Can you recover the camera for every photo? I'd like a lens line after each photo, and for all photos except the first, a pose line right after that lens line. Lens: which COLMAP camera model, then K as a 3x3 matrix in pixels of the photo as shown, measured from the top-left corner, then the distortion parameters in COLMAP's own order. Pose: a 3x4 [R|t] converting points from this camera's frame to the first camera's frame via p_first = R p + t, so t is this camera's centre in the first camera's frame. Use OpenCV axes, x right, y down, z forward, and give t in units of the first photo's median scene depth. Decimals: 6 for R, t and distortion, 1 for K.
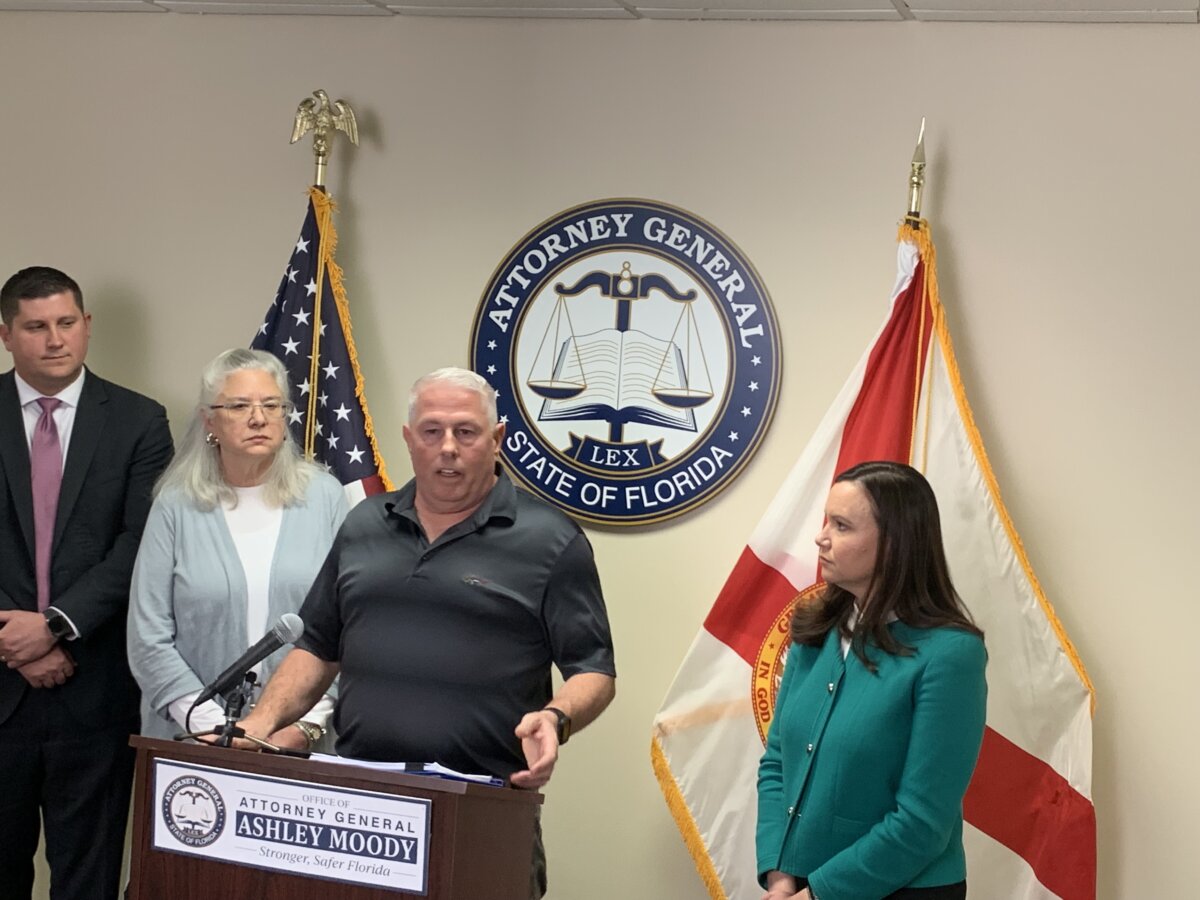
lens RADIAL K [[1804.7, 0, 600.1], [0, 1804.7, 449.3], [0, 0, 1]] dist [0.114791, 0.000000]
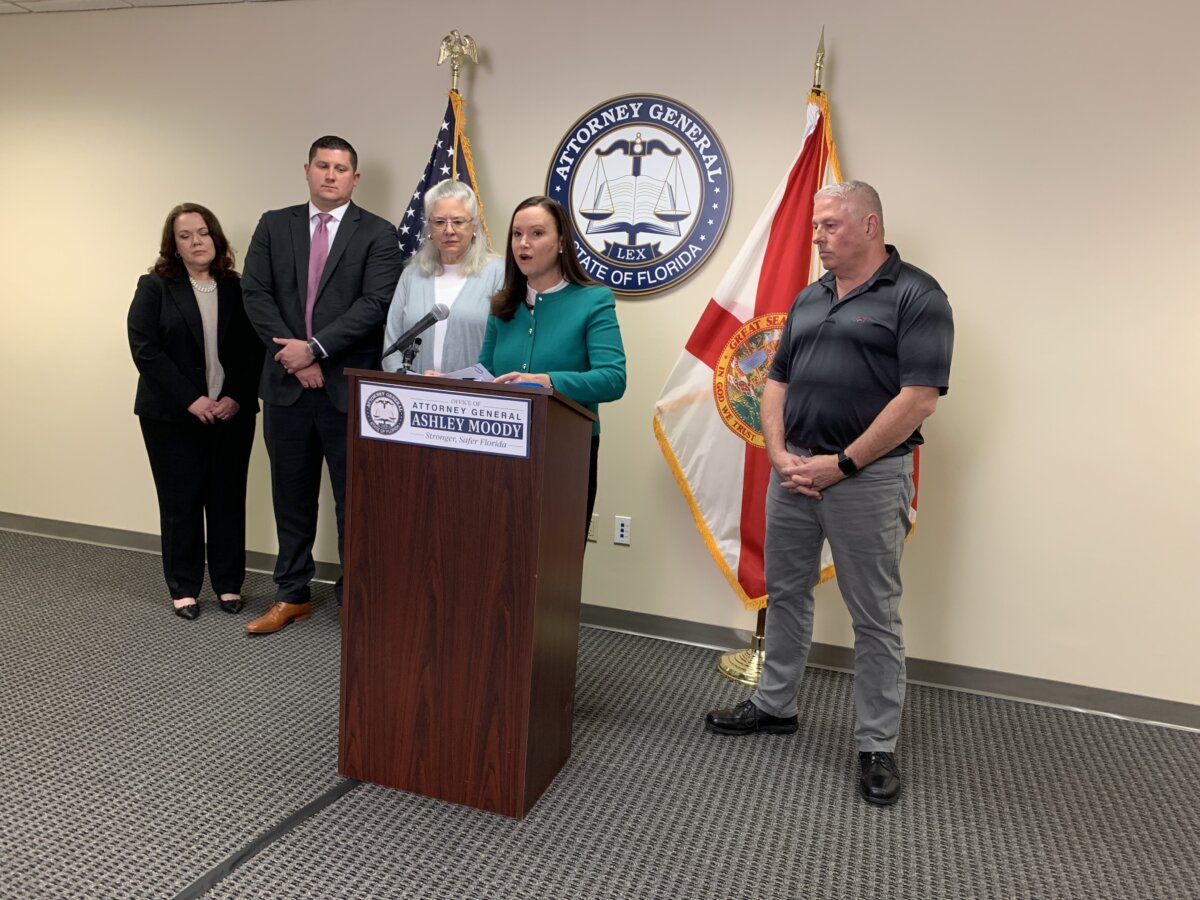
lens RADIAL K [[923.4, 0, 595.0], [0, 923.4, 451.2], [0, 0, 1]] dist [-0.002567, -0.013239]
pose [[0.999959, -0.002812, -0.008647, -0.019718], [0.003737, 0.994048, 0.108882, 0.097592], [0.008290, -0.108910, 0.994017, 0.123731]]
